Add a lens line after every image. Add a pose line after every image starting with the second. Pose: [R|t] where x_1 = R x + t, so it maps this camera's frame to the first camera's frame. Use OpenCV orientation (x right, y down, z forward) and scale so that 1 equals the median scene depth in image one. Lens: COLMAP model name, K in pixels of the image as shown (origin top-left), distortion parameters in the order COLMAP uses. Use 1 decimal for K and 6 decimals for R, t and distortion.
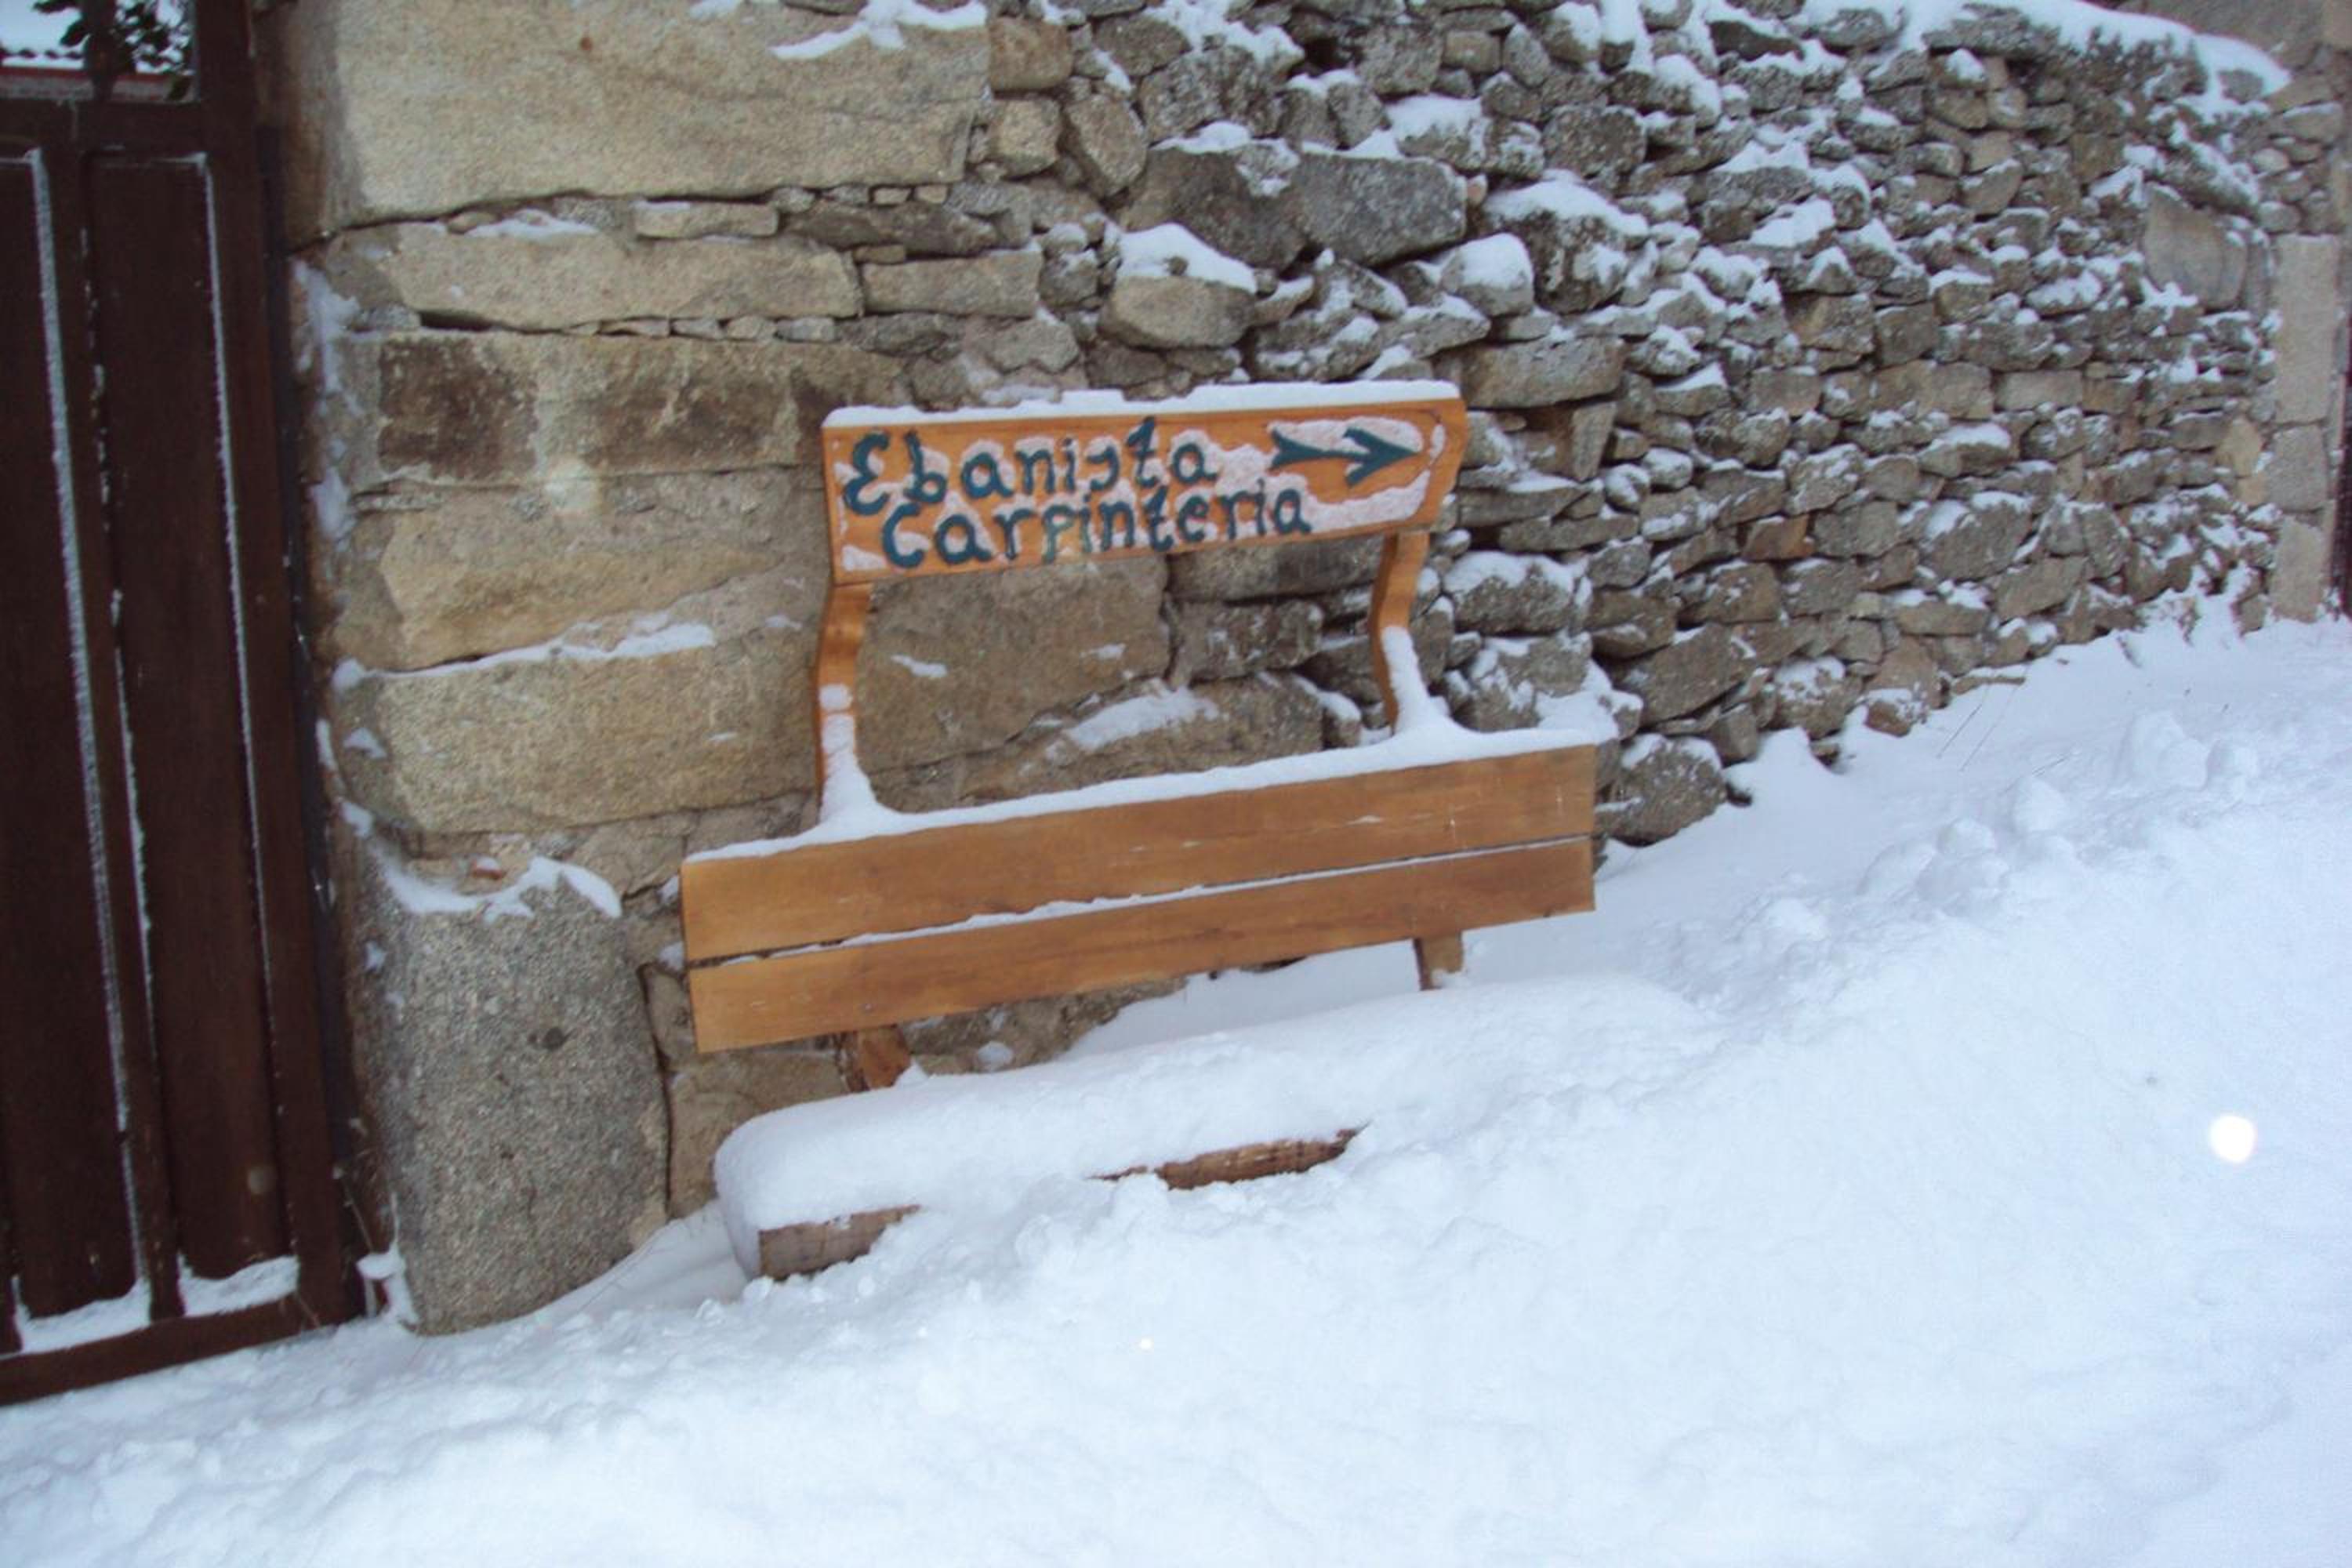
lens RADIAL K [[2488.0, 0, 1167.5], [0, 2488.0, 861.3], [0, 0, 1]] dist [-0.116878, 0.000000]
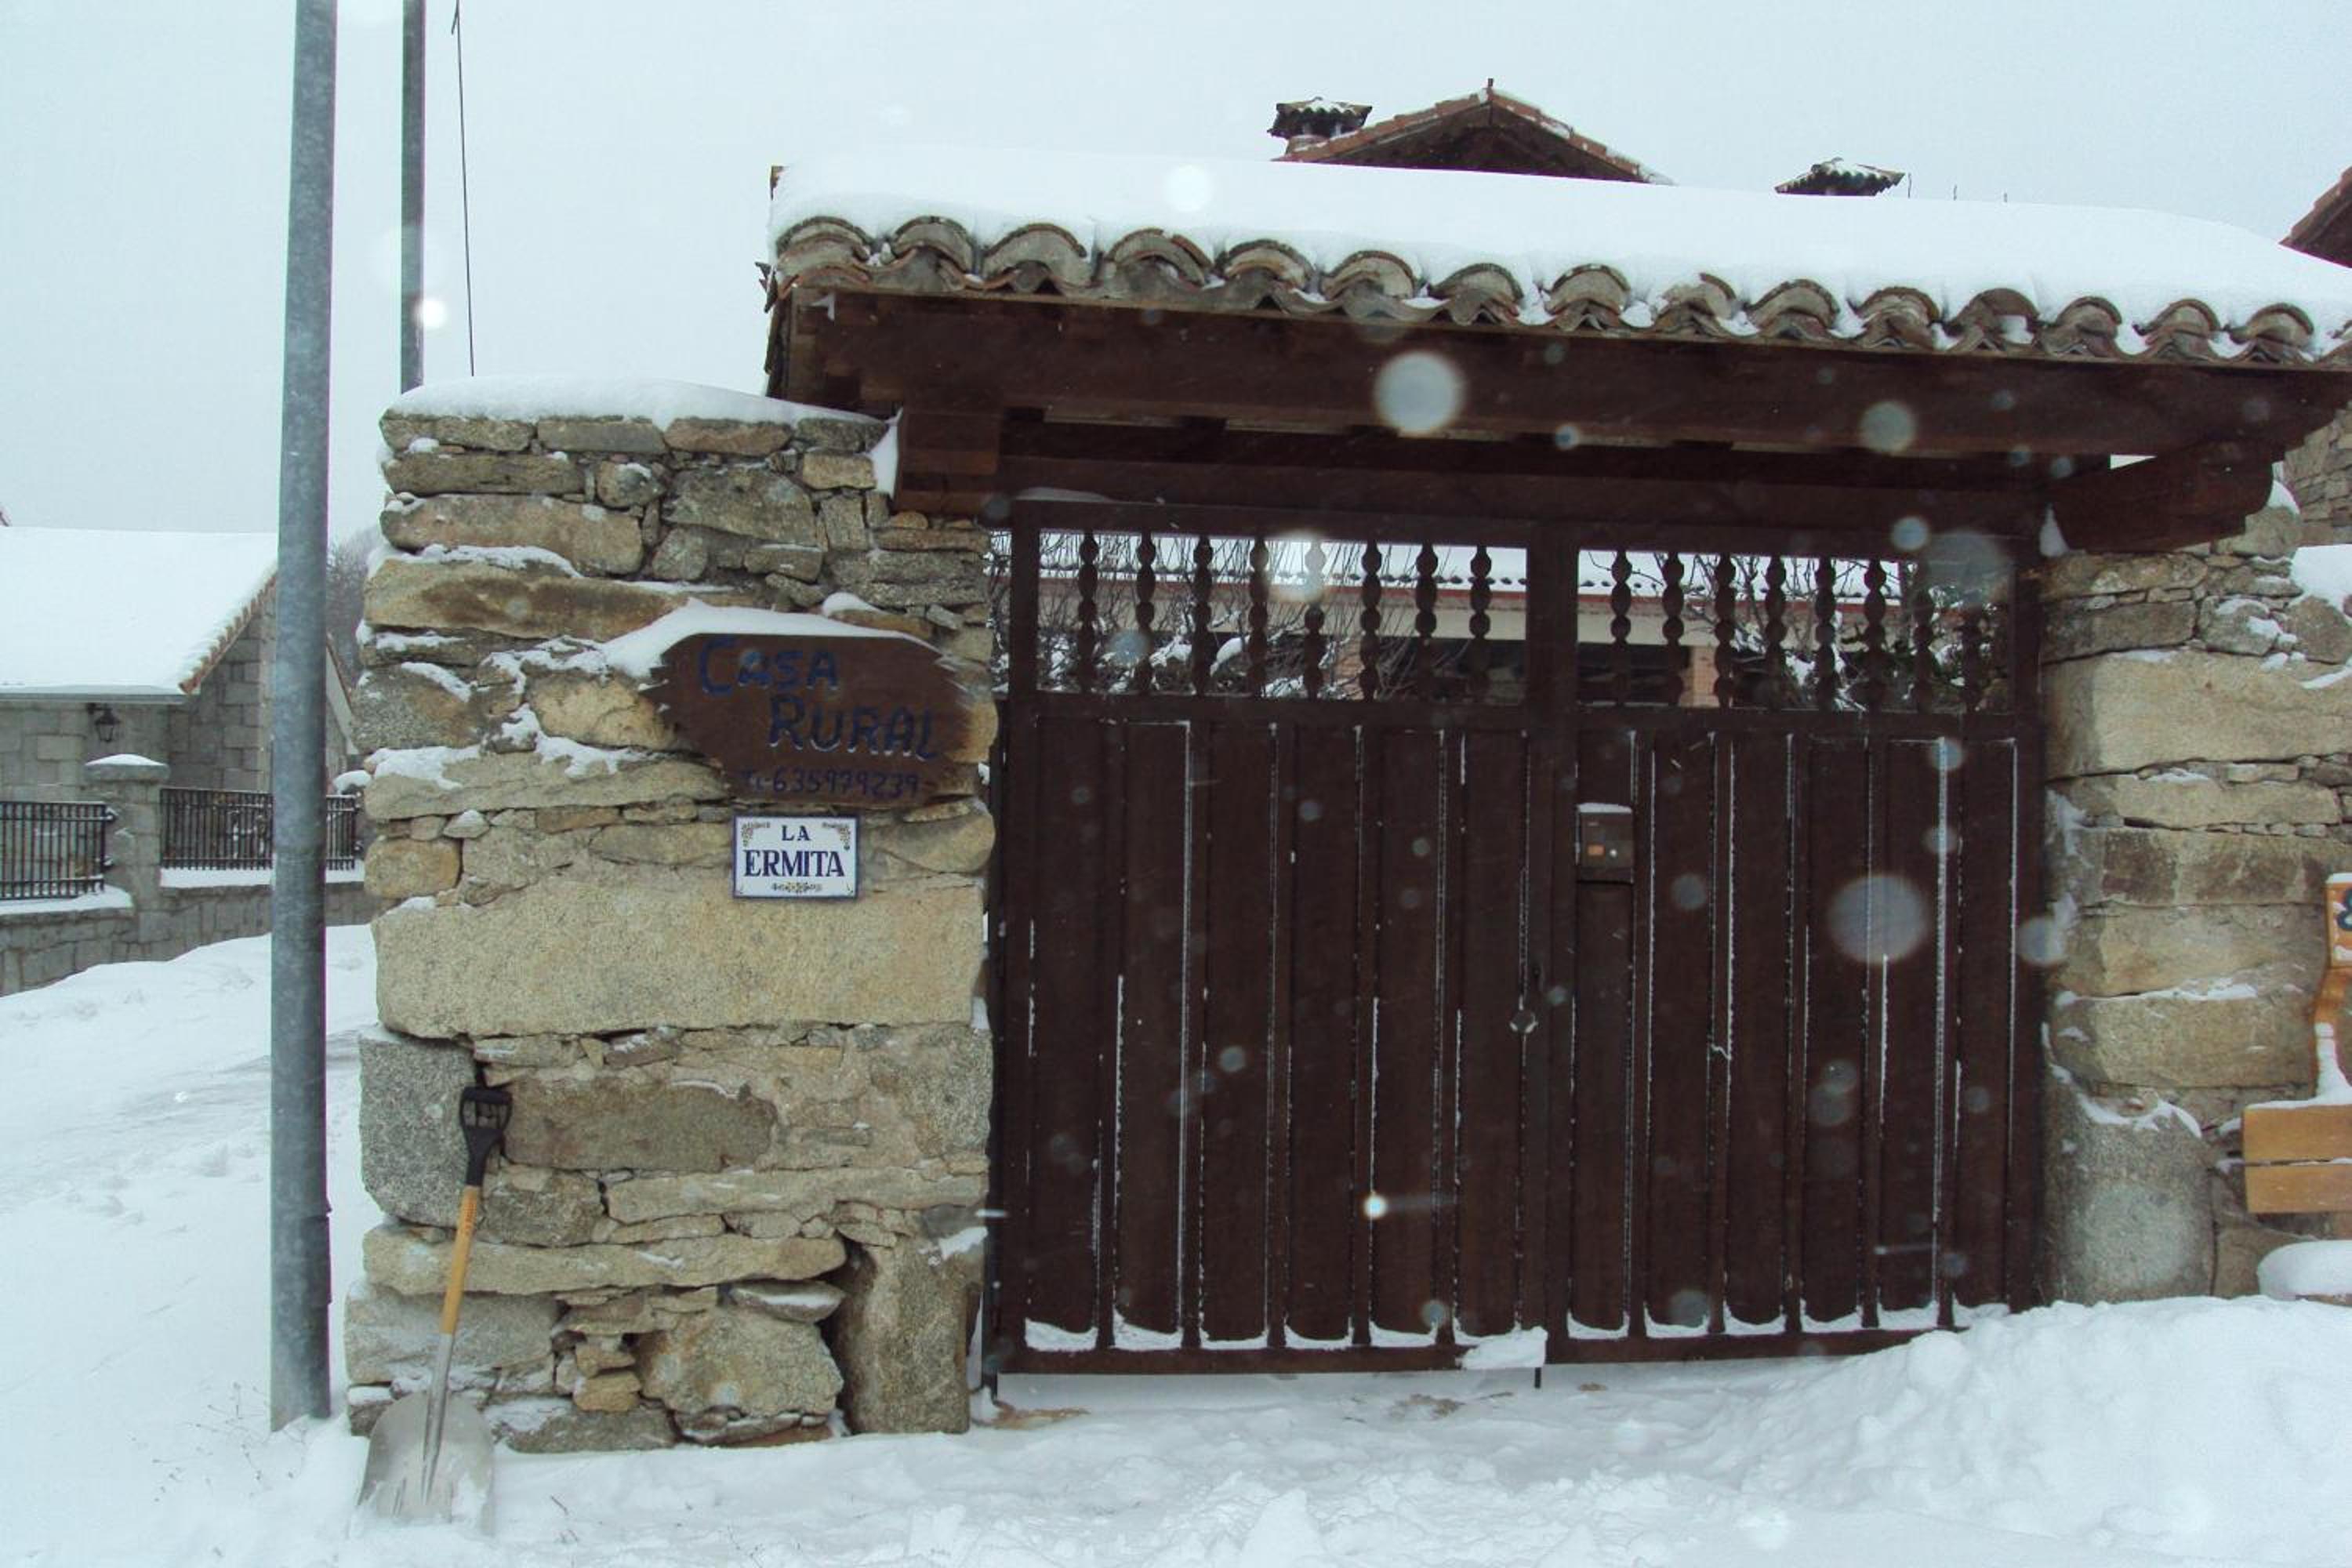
lens RADIAL K [[2321.2, 0, 1107.5], [0, 2321.2, 794.2], [0, 0, 1]] dist [-0.082683, 0.000000]
pose [[0.873096, 0.014156, -0.487343, -0.110033], [-0.114164, 0.977724, -0.176129, 0.164968], [0.473993, 0.209415, 0.855264, -0.912006]]
